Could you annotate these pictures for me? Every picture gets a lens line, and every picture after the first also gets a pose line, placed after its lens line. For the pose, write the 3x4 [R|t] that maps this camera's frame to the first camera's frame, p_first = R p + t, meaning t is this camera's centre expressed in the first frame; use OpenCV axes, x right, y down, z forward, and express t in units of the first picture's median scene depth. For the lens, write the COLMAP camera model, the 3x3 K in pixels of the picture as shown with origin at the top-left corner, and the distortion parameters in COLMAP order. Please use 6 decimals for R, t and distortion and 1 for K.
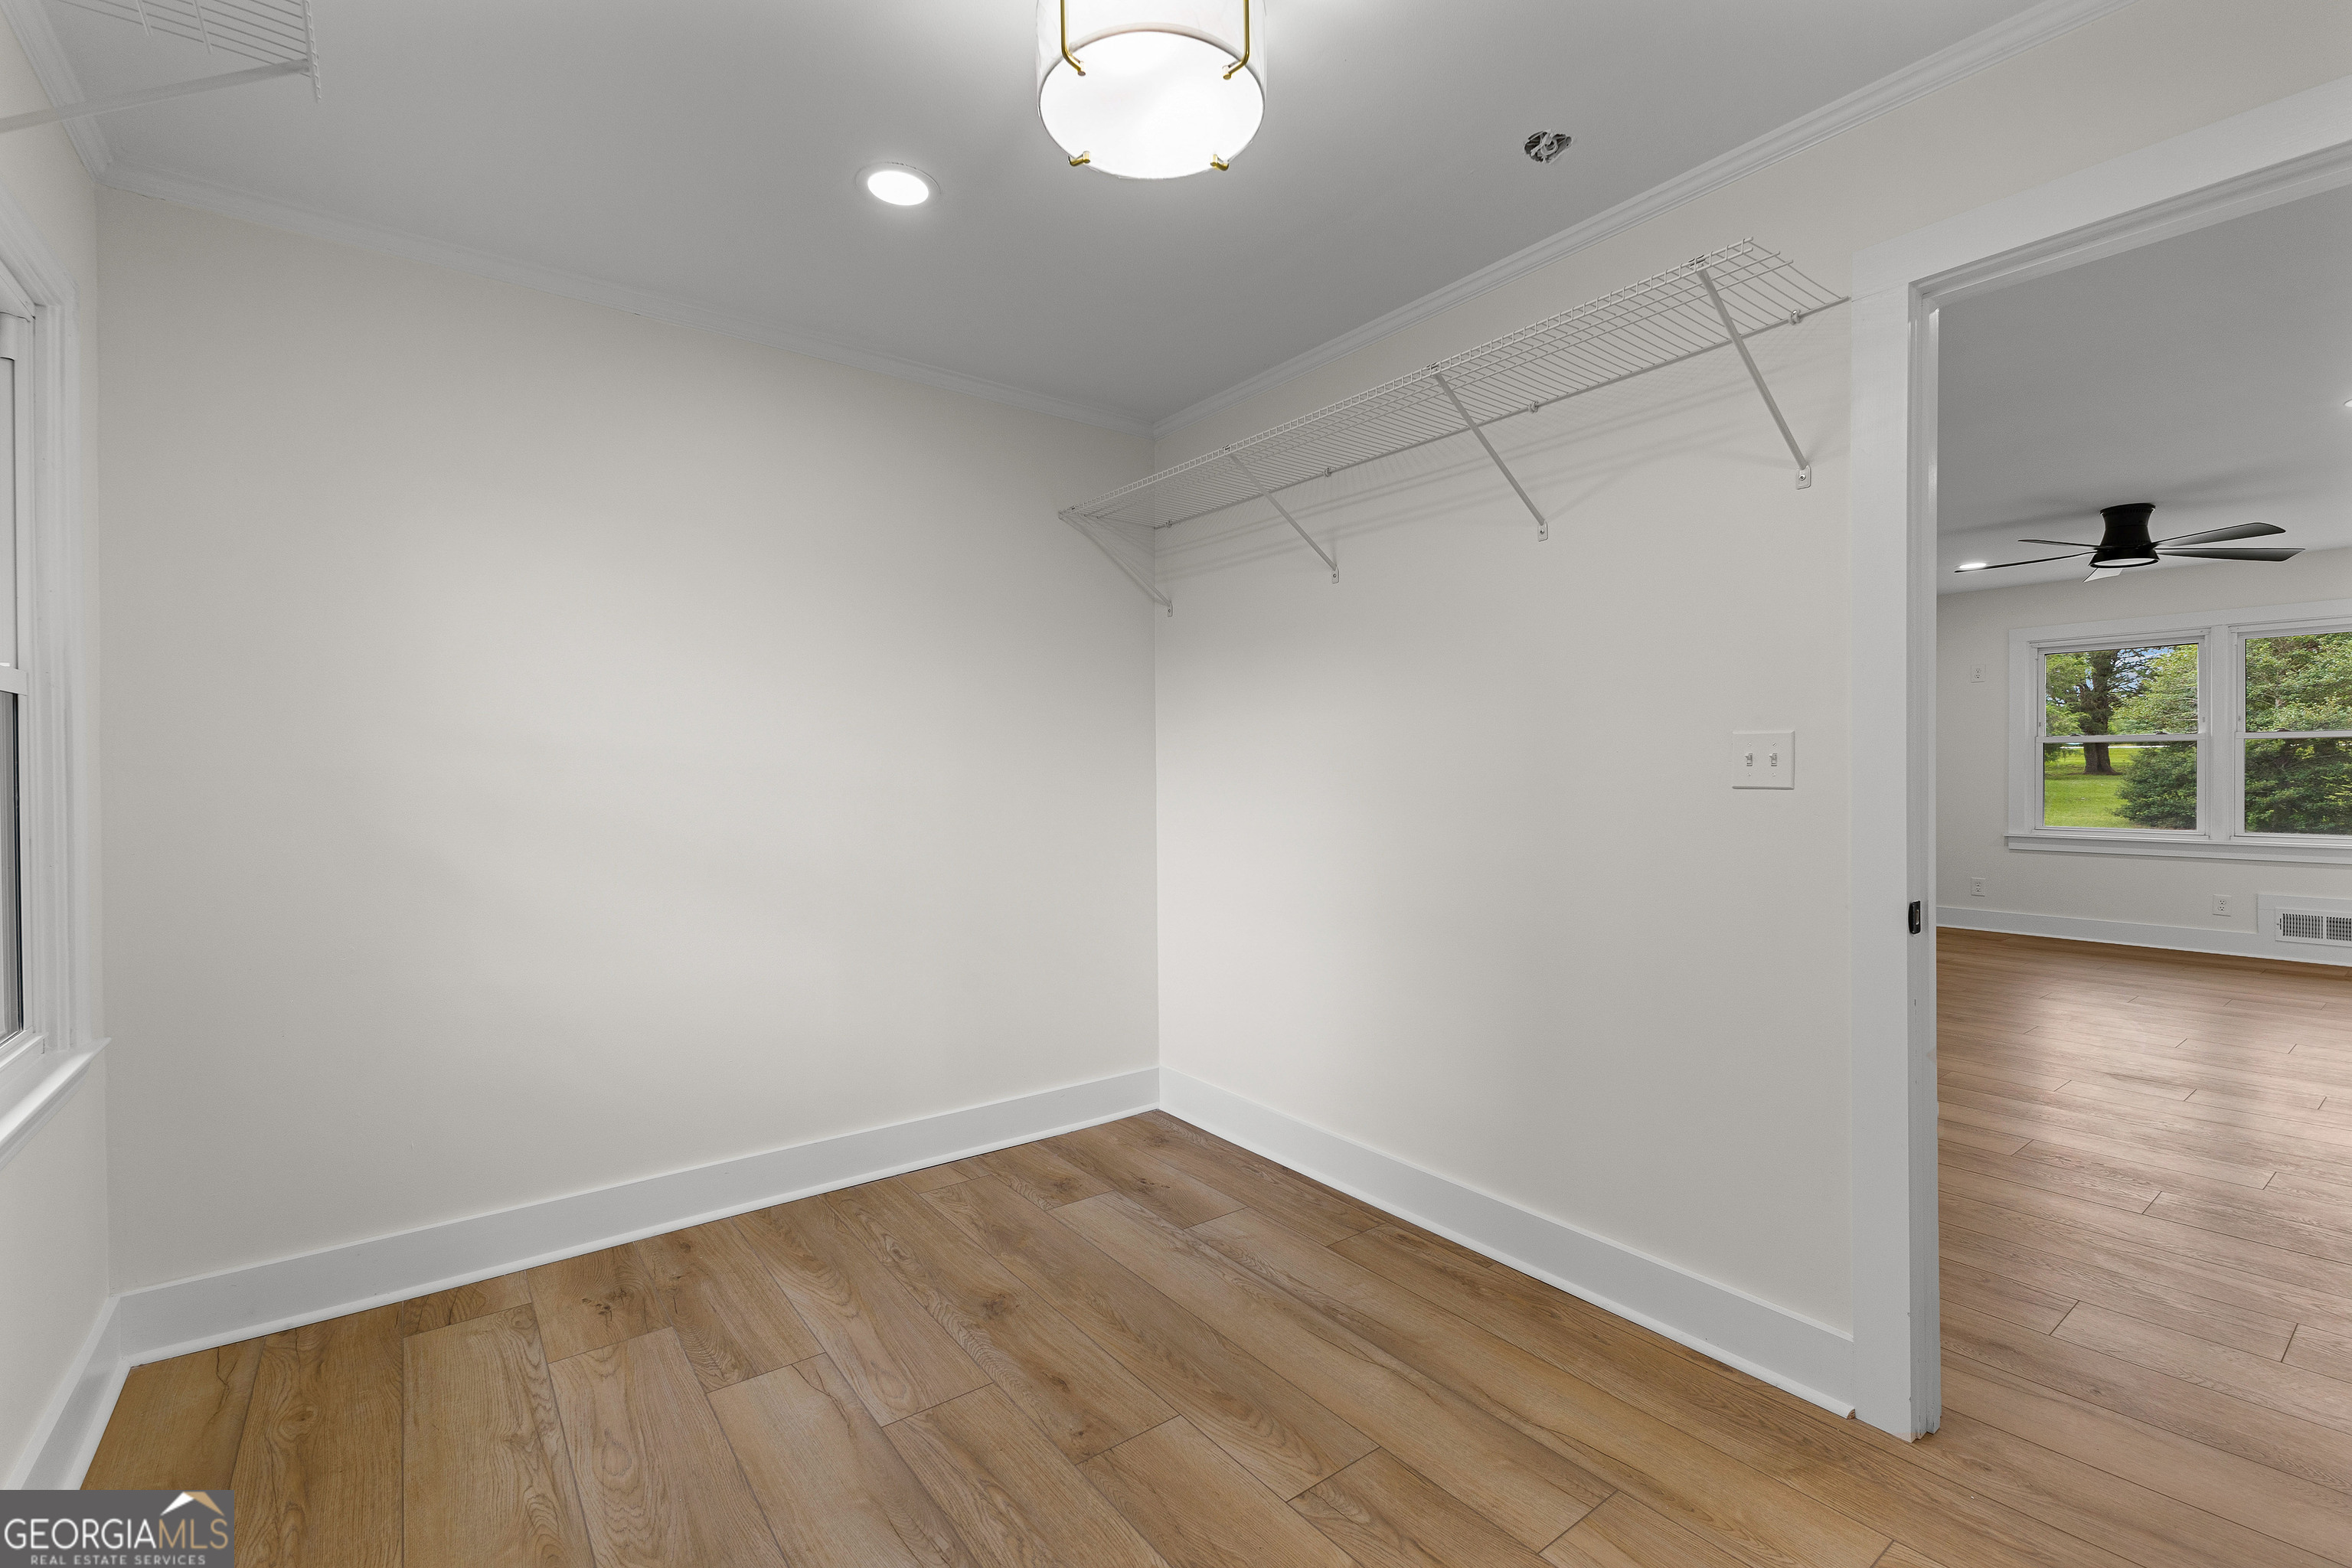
lens RADIAL K [[1029.7, 0, 1193.9], [0, 1029.7, 772.5], [0, 0, 1]] dist [0.015191, -0.002590]
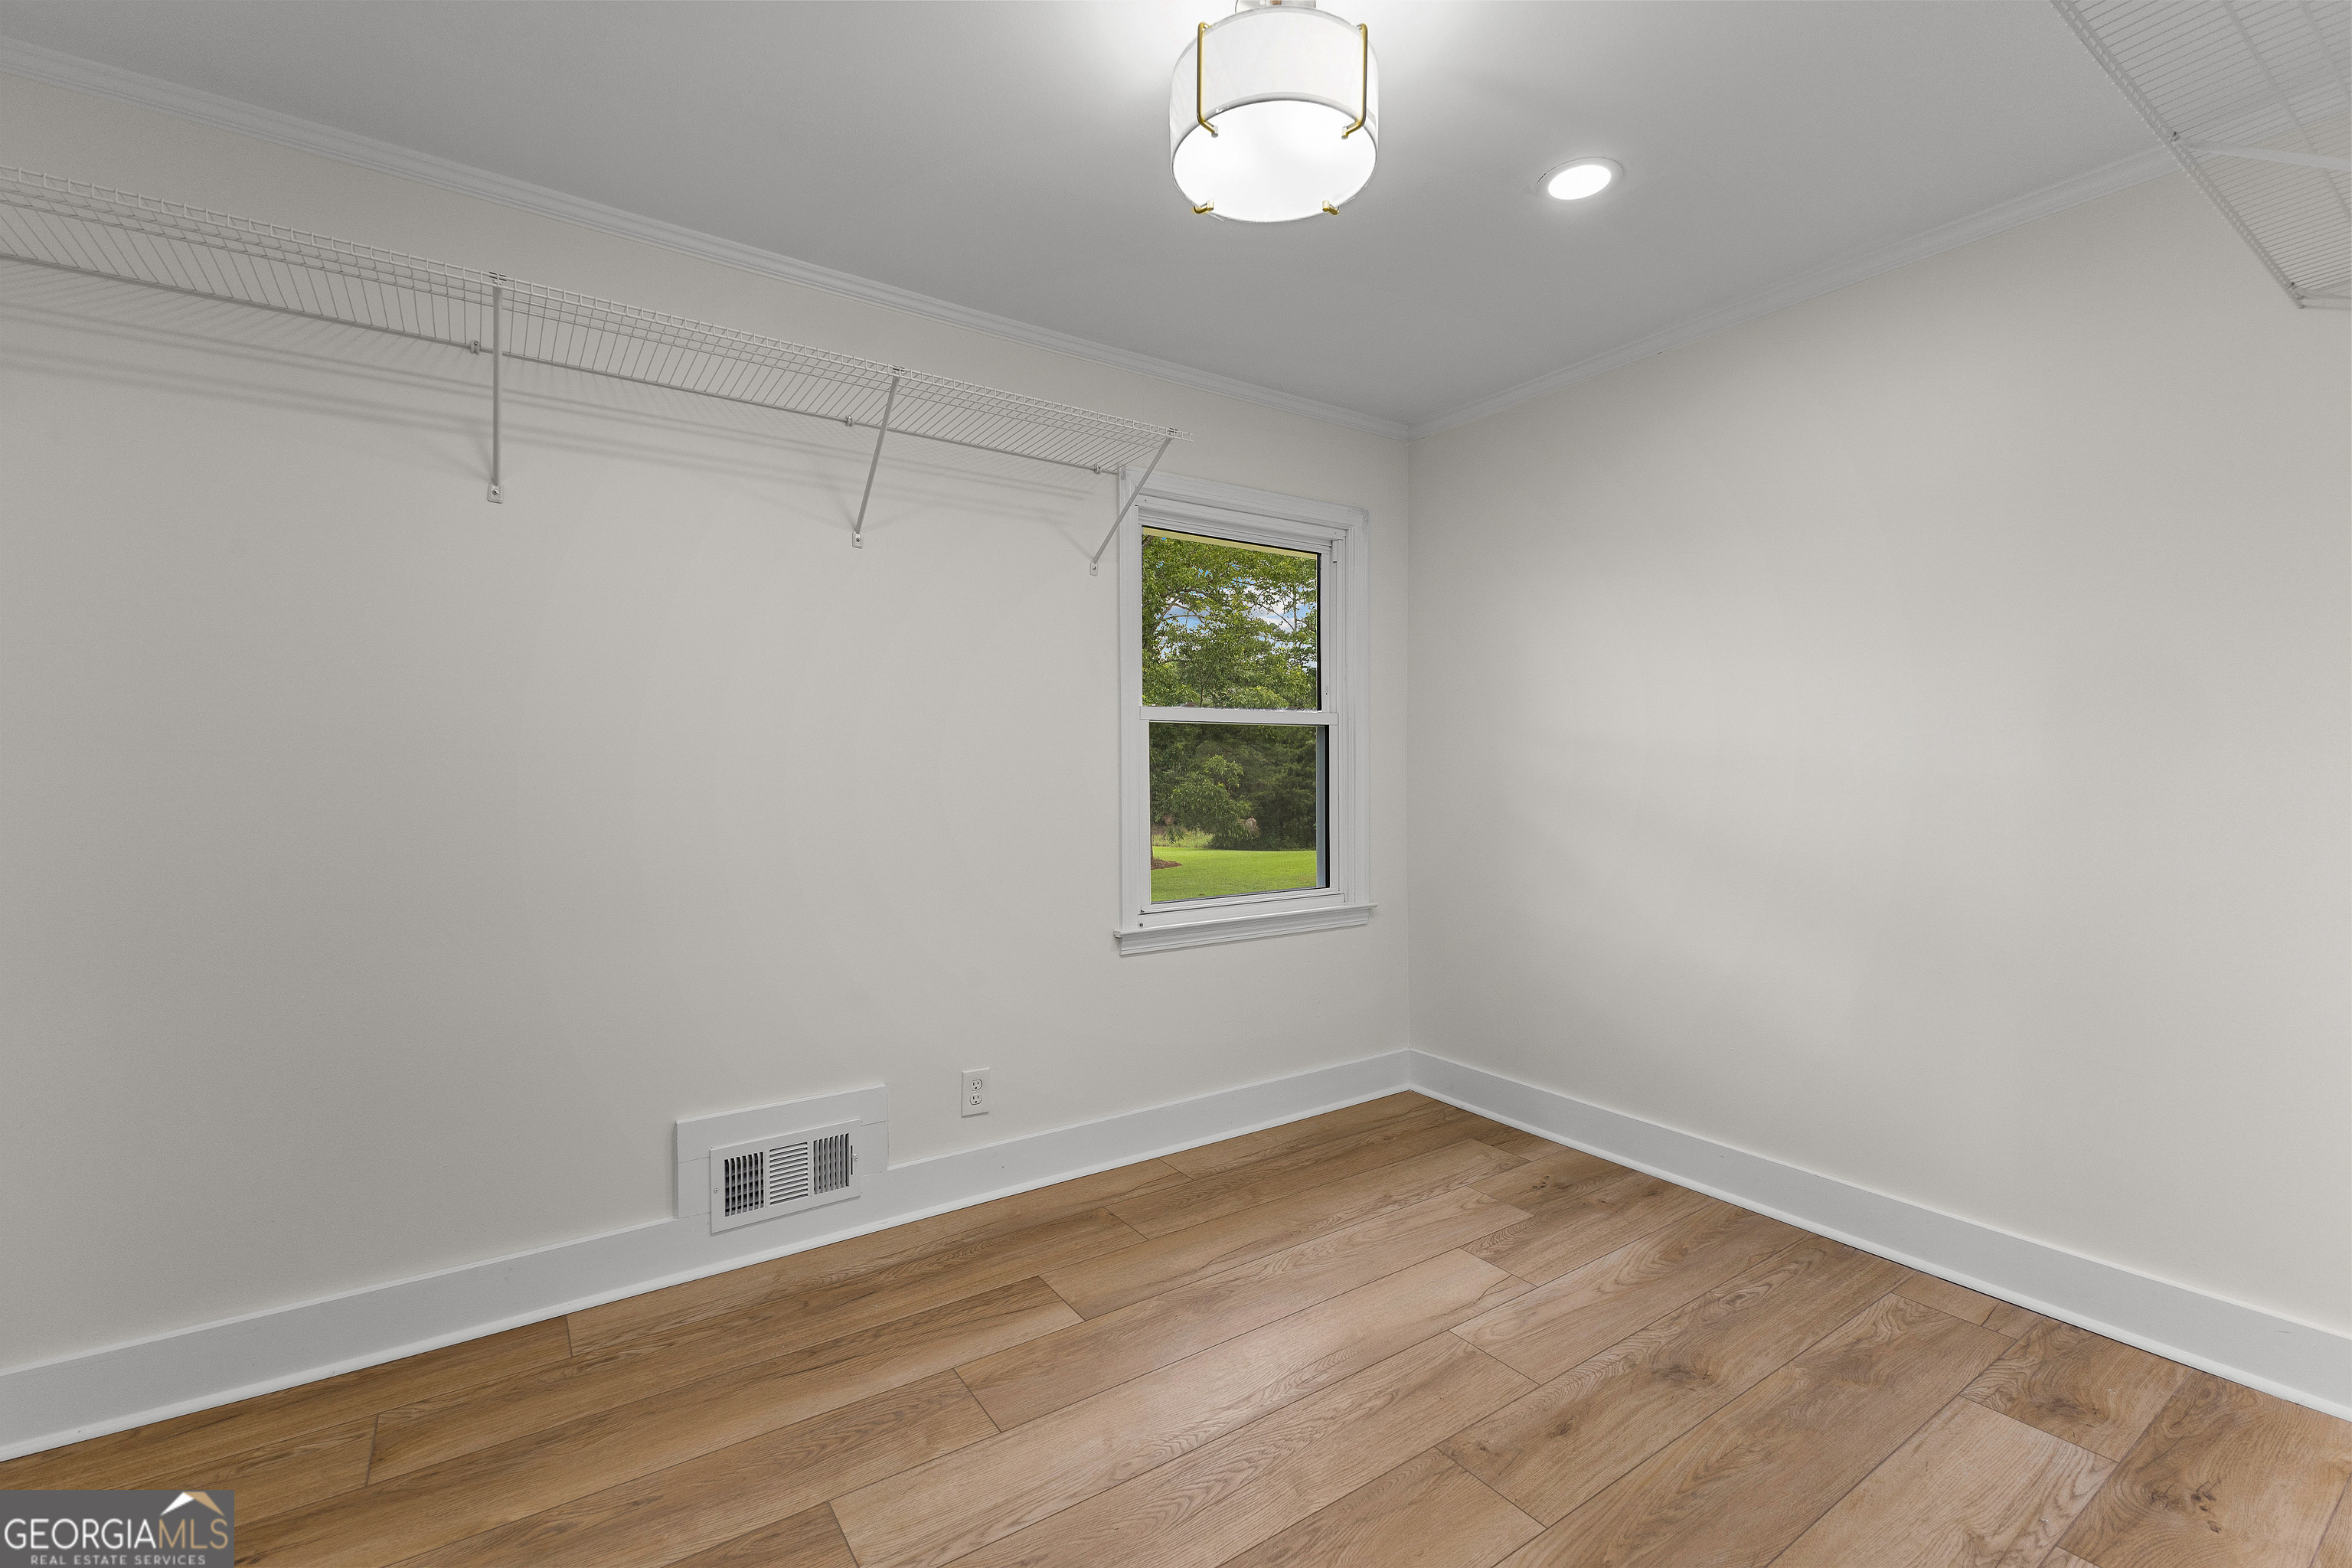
lens RADIAL K [[1029.7, 0, 1177.6], [0, 1029.7, 768.9], [0, 0, 1]] dist [0.015191, -0.002590]
pose [[-0.057235, 0.010004, -0.998311, 0.712733], [0.000261, 0.999950, 0.010006, -0.003417], [0.998361, 0.000312, -0.057235, 0.636132]]
